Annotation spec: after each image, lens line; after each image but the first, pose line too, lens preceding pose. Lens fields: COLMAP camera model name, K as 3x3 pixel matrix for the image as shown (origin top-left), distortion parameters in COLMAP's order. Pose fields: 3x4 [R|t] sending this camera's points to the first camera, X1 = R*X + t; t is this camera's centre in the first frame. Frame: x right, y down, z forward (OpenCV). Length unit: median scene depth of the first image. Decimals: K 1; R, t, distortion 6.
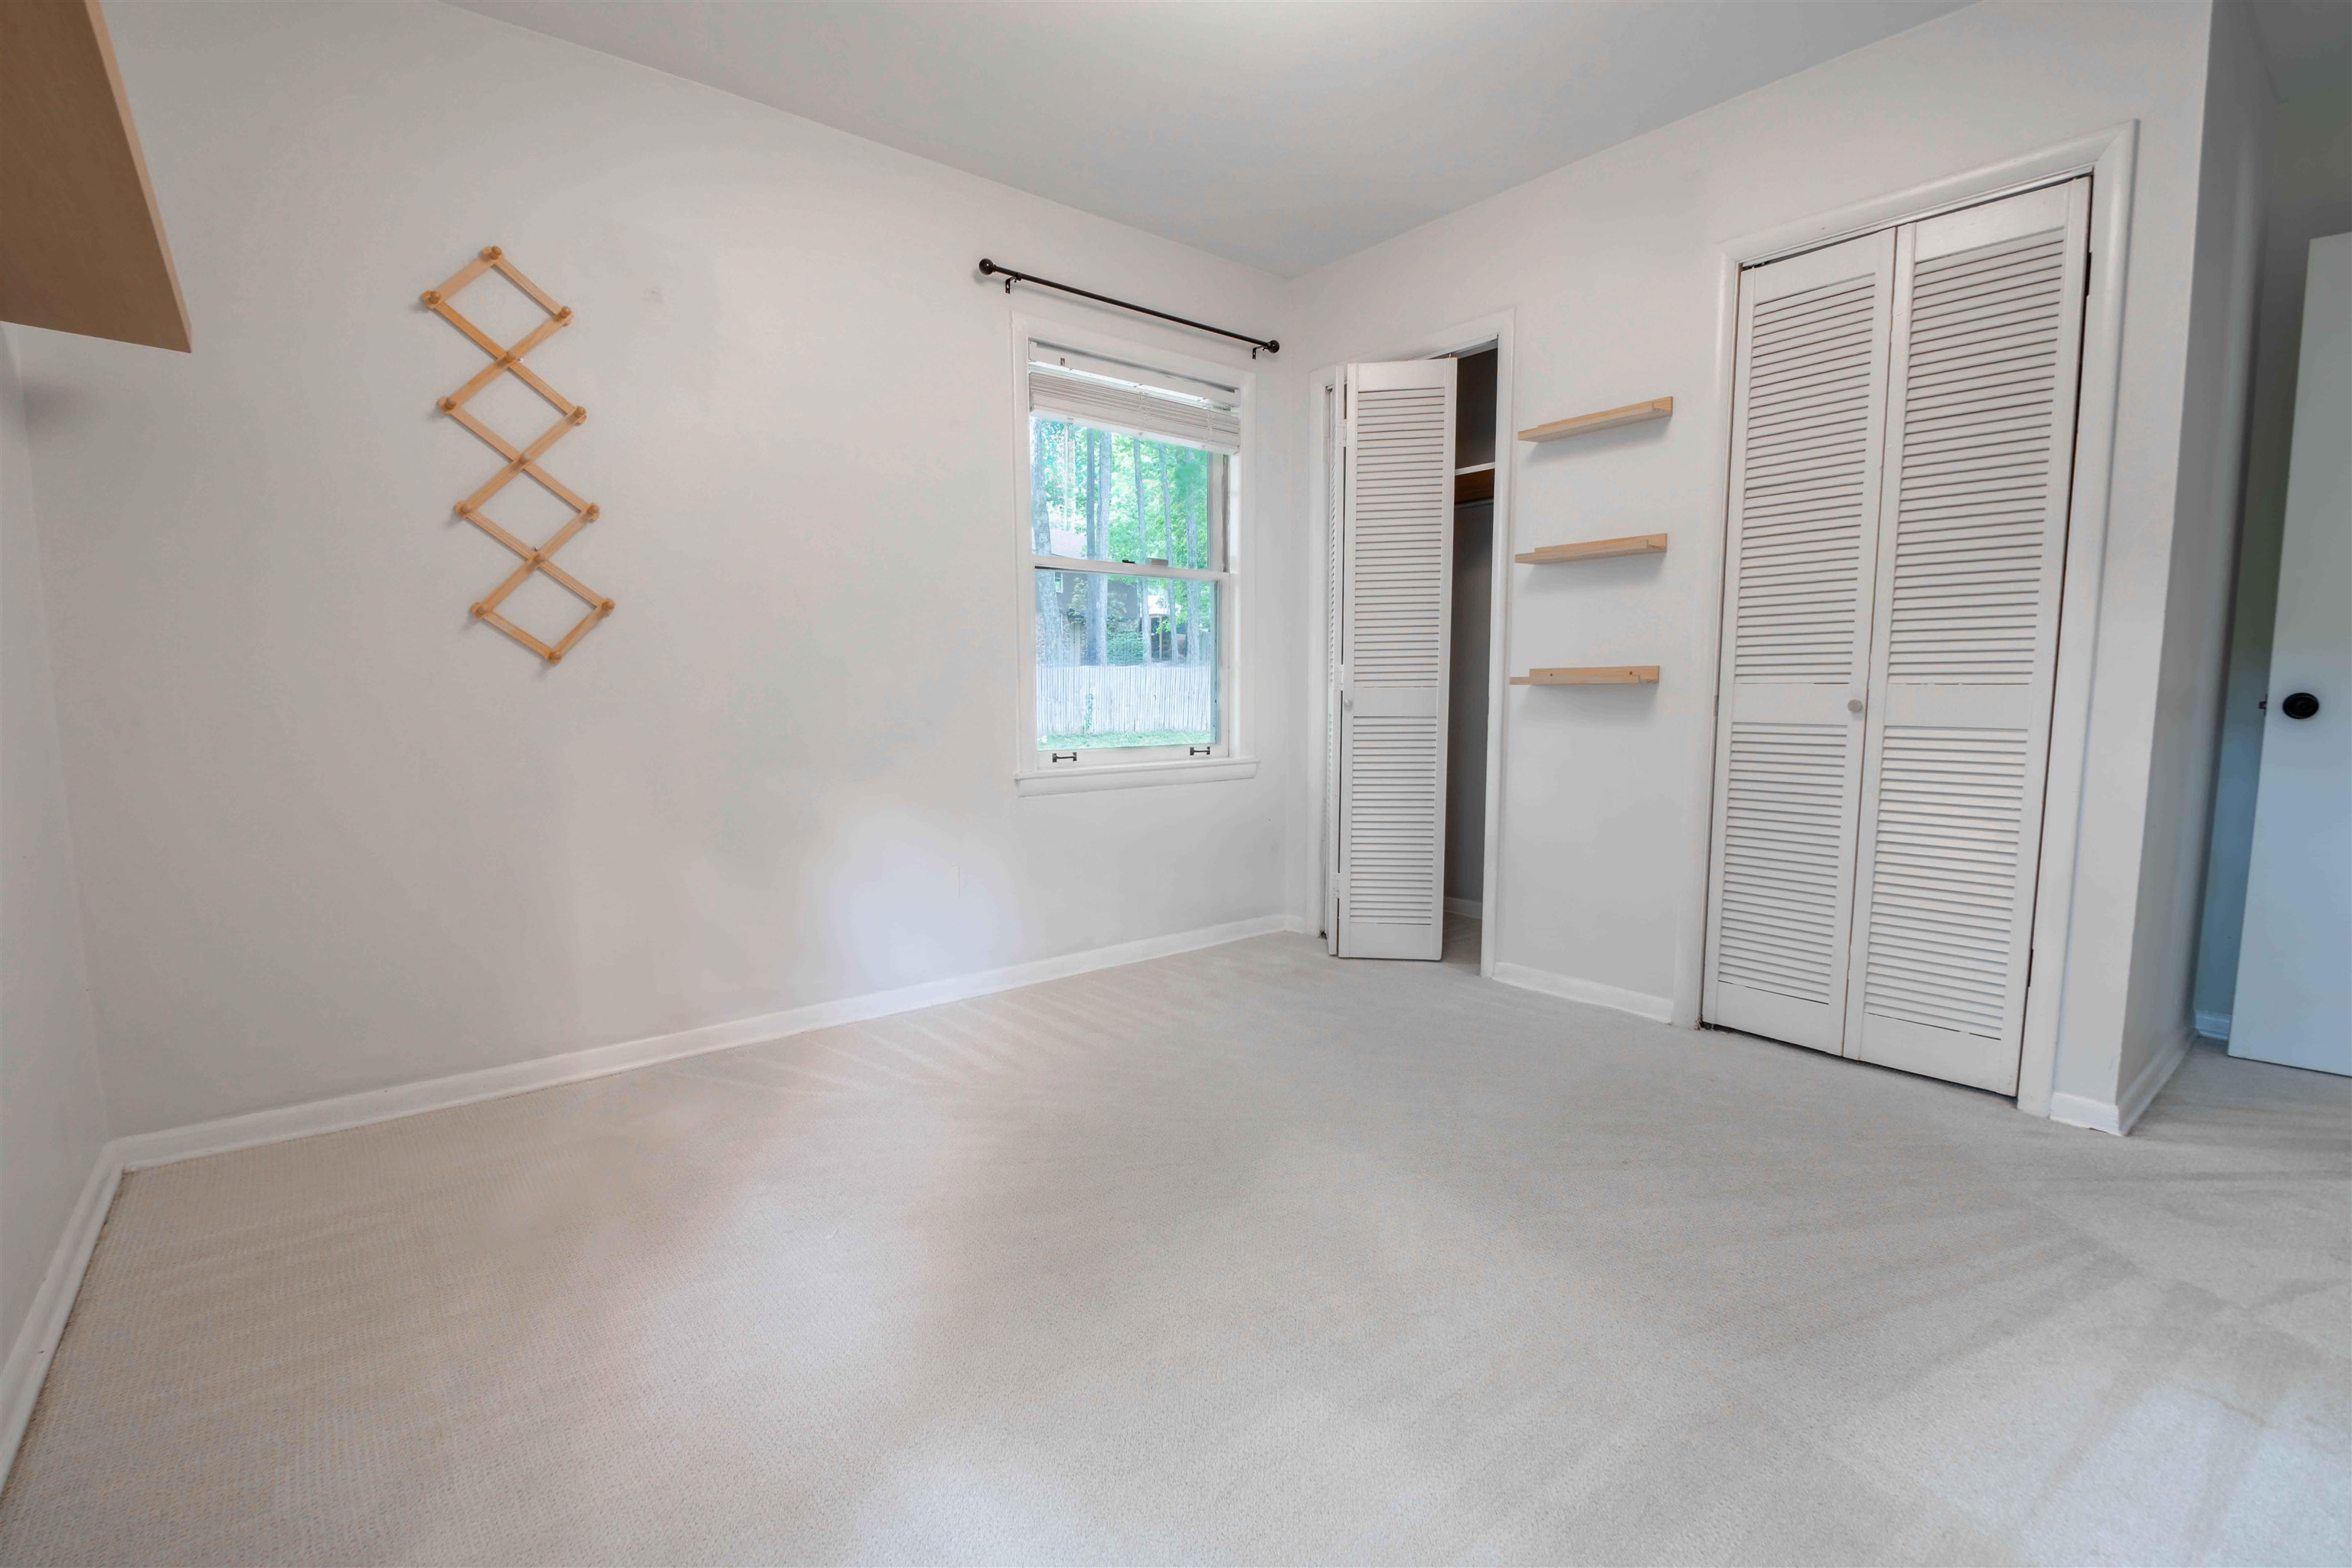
lens RADIAL K [[1055.9, 0, 1157.8], [0, 1055.9, 780.0], [0, 0, 1]] dist [-0.009180, -0.004071]
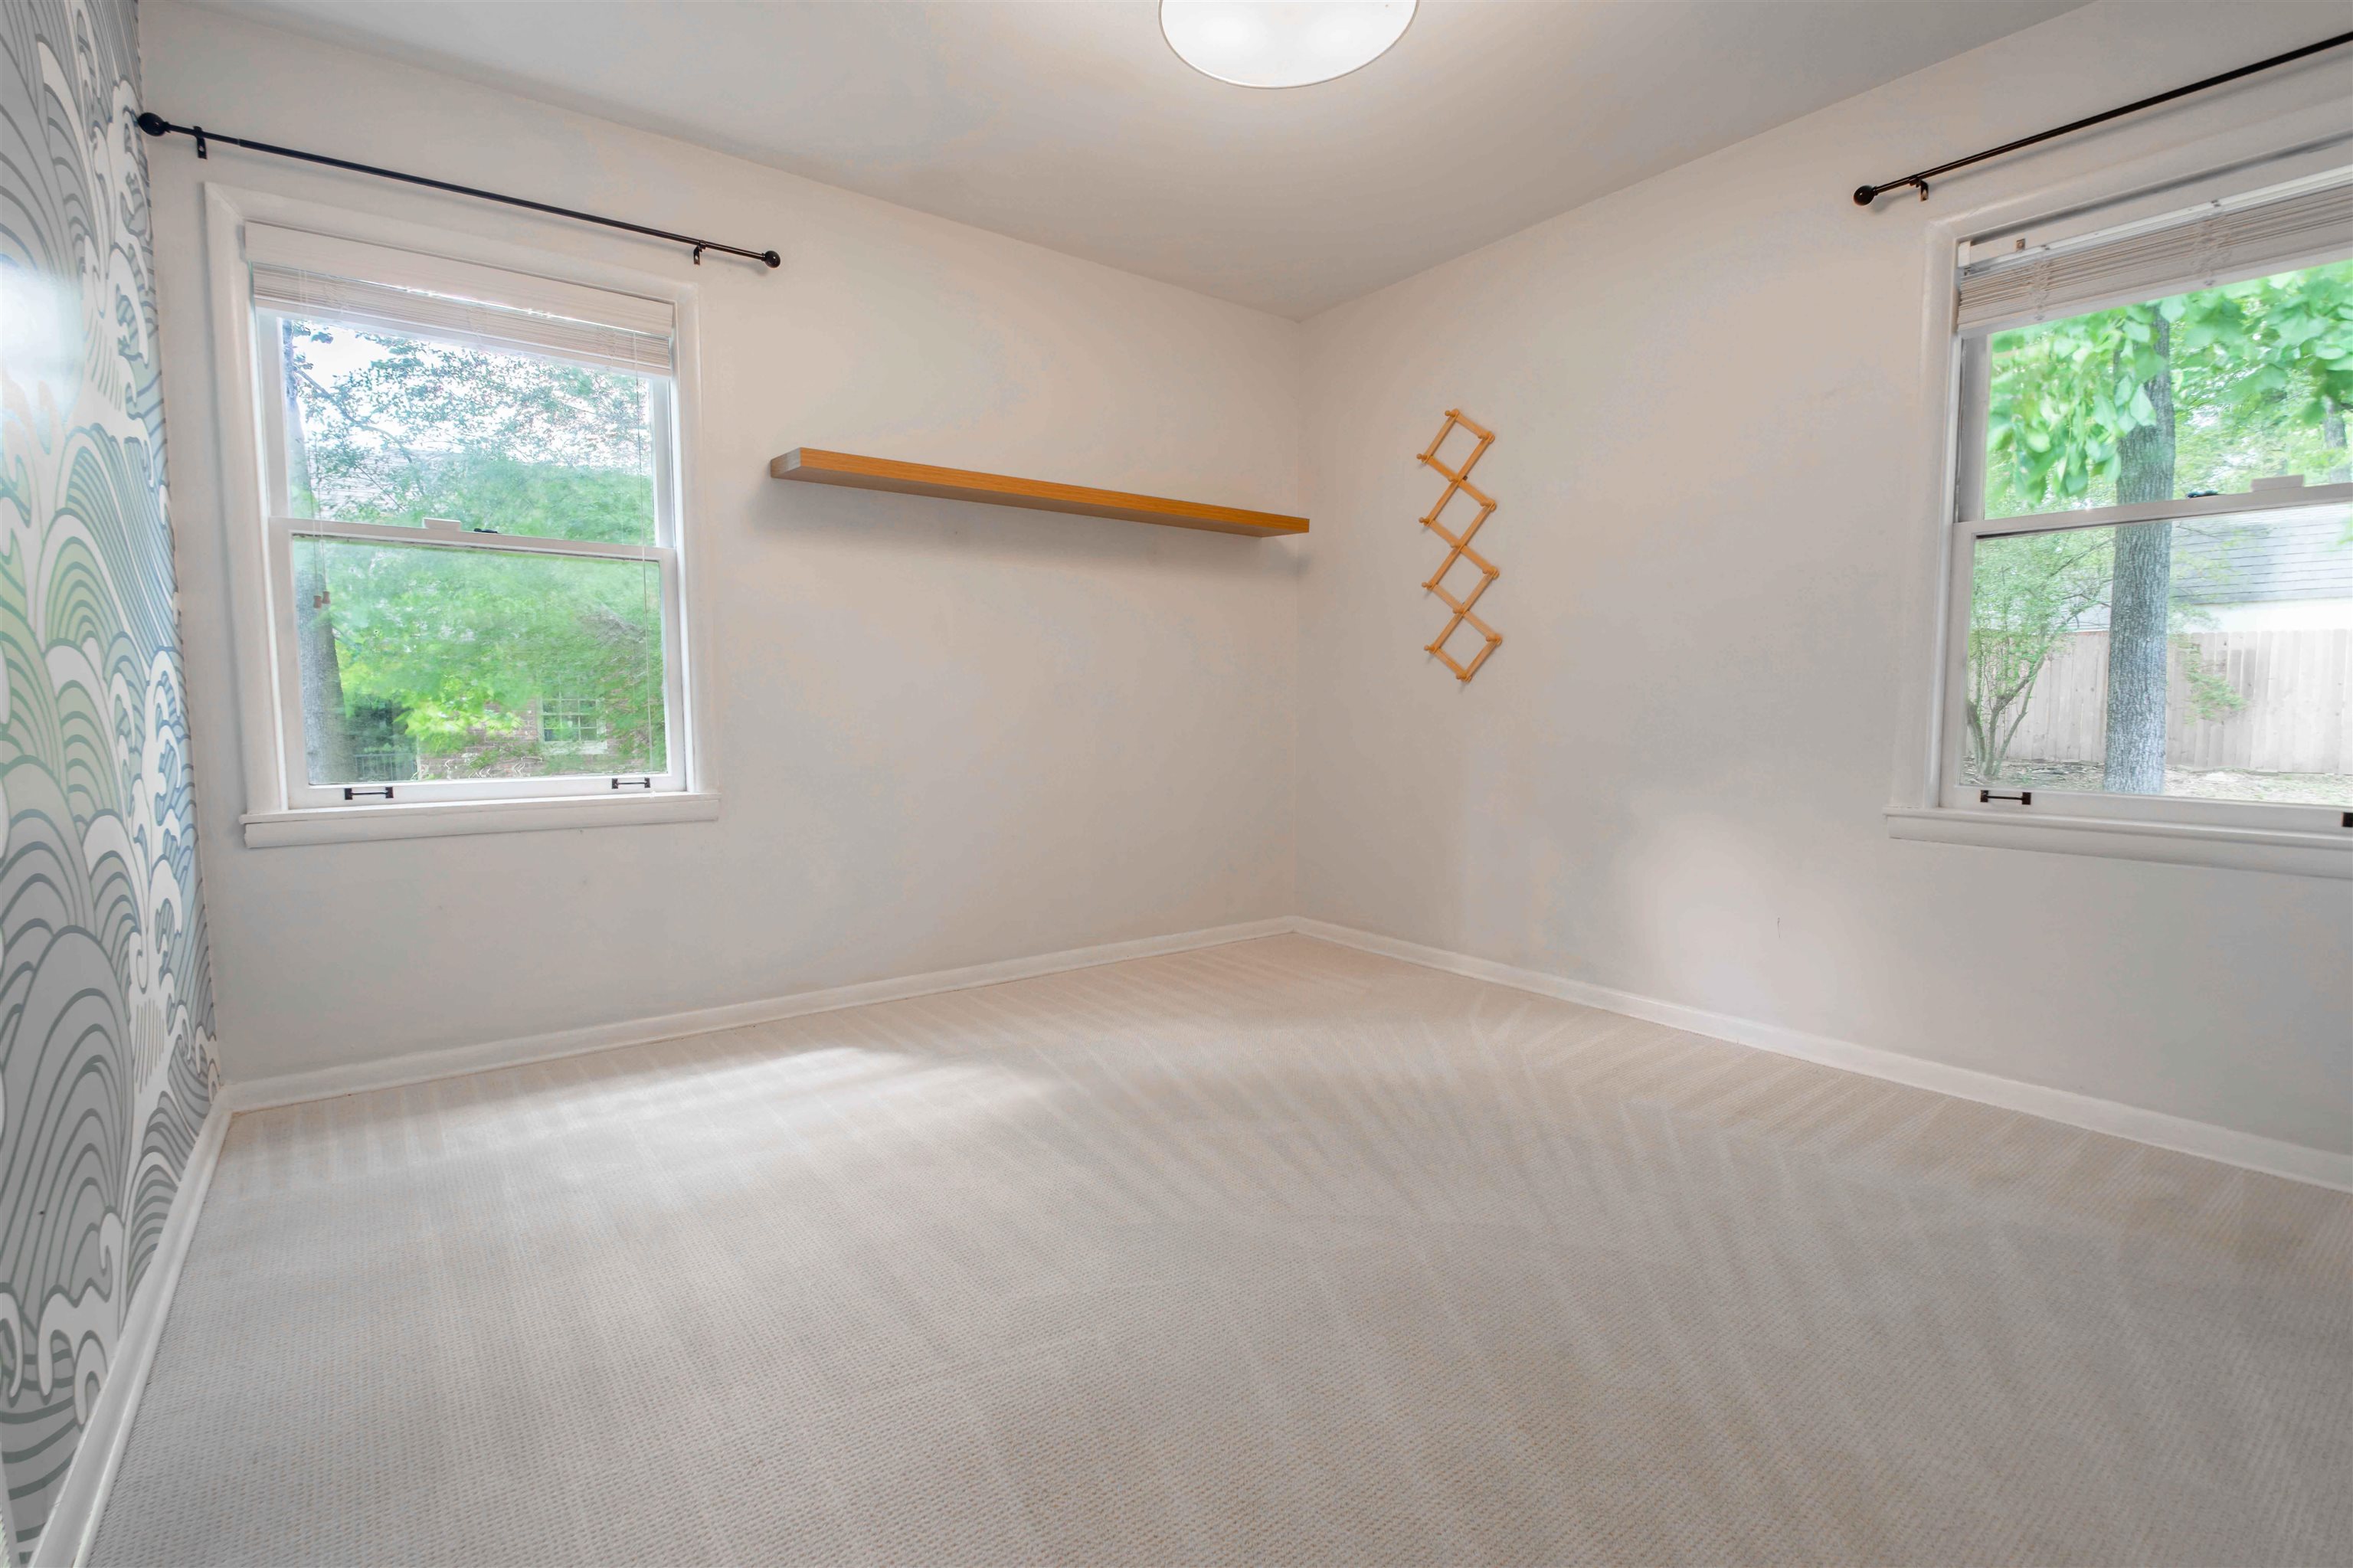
lens RADIAL K [[1056.3, 0, 1177.3], [0, 1056.3, 784.2], [0, 0, 1]] dist [-0.009180, -0.004071]
pose [[-0.027968, 0.082734, -0.996179, 0.881552], [-0.088169, 0.992481, 0.084902, -0.059135], [0.995713, 0.090207, -0.020463, 0.639305]]
